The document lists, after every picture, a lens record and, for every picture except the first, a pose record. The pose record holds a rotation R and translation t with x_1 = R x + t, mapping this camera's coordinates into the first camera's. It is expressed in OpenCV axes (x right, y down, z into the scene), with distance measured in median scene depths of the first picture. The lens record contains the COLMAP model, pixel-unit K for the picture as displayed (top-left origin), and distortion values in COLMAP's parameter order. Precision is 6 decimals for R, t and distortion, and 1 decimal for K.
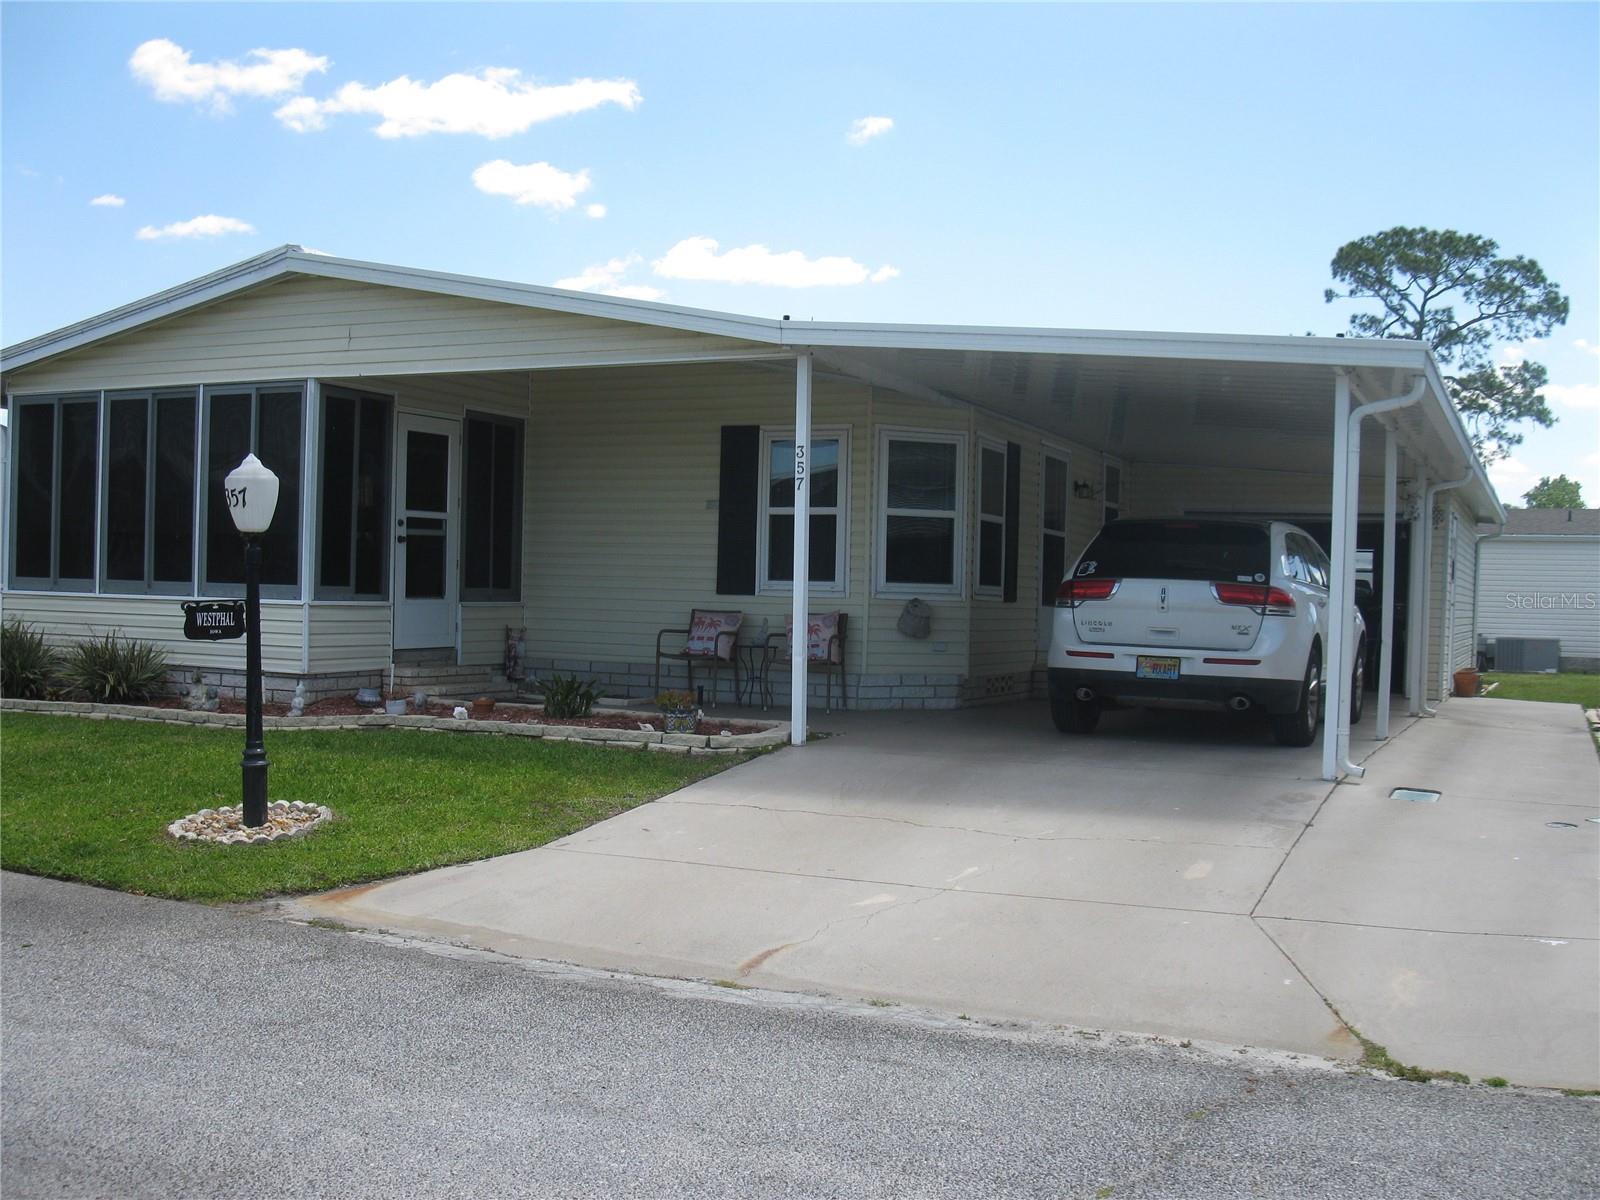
lens RADIAL K [[1695.0, 0, 799.7], [0, 1695.0, 603.0], [0, 0, 1]] dist [-0.134471, 0.000000]
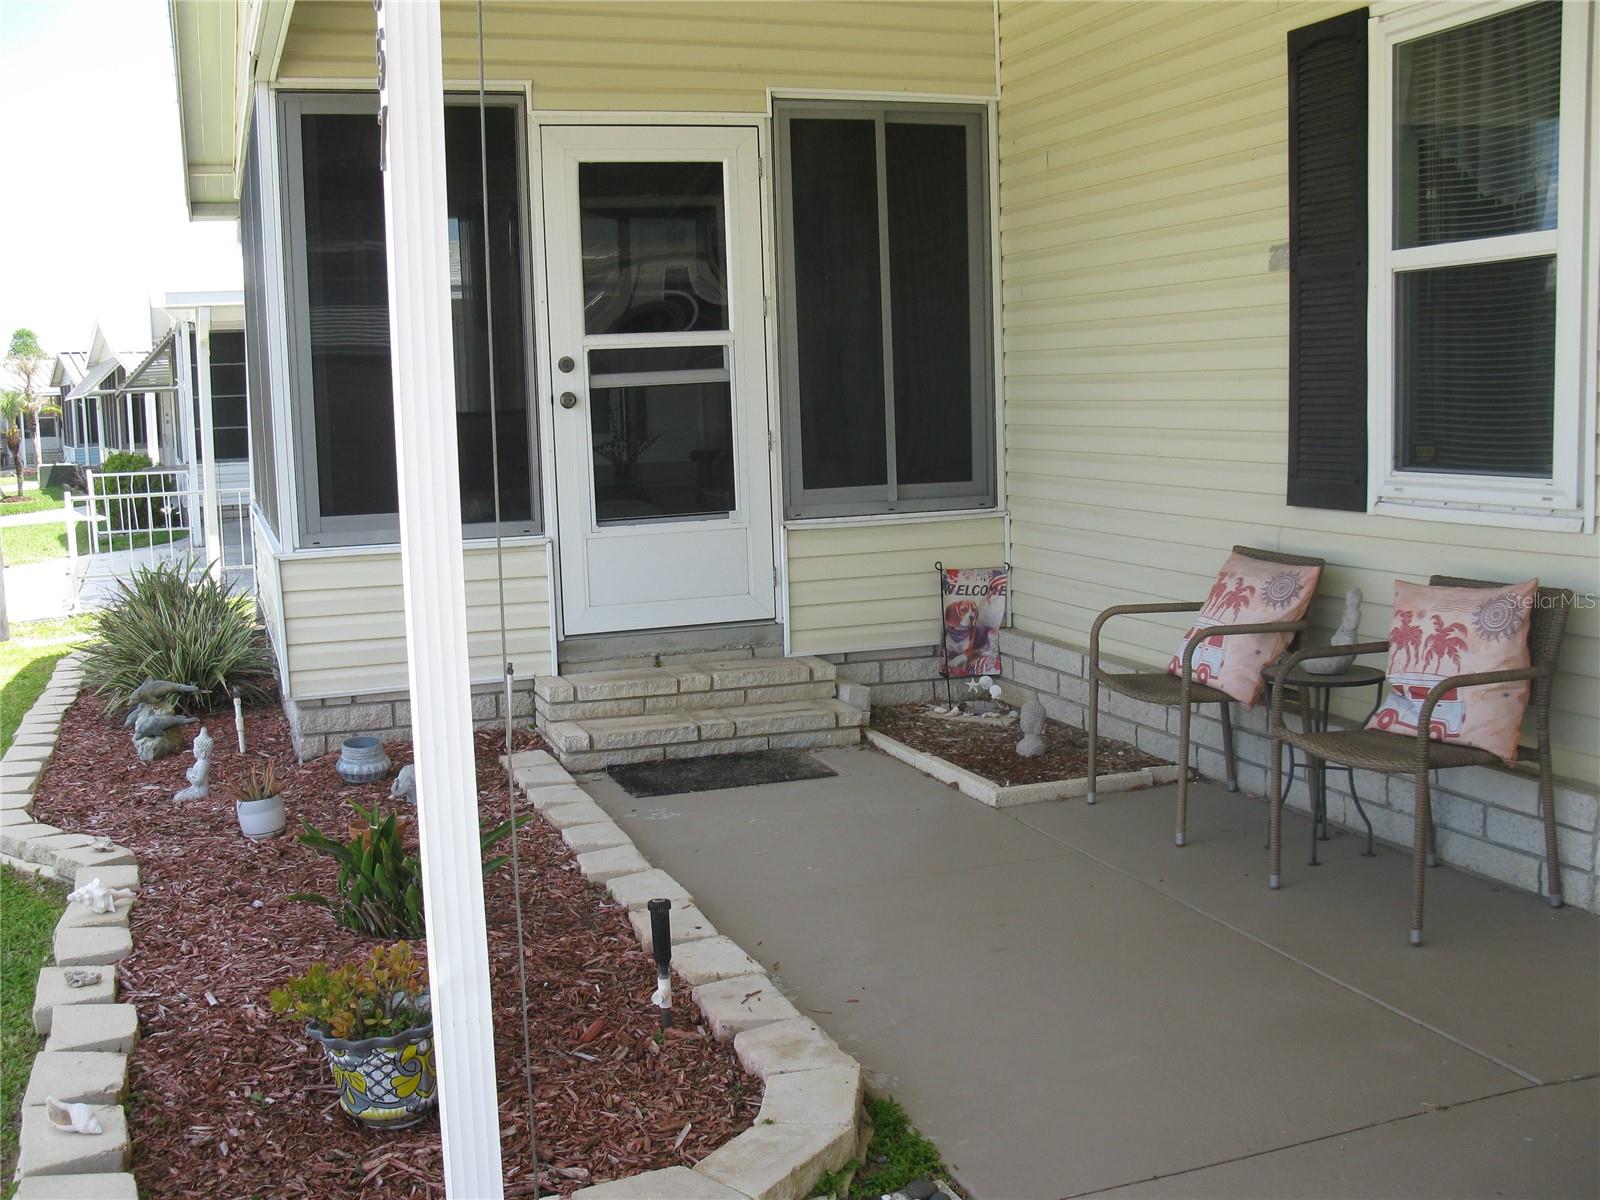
lens RADIAL K [[1695.0, 0, 800.8], [0, 1695.0, 601.4], [0, 0, 1]] dist [-0.134471, 0.000000]
pose [[0.692600, 0.043665, -0.719999, 0.139959], [0.041425, 0.994111, 0.100138, -0.025651], [0.720131, -0.099181, 0.686713, 0.694016]]
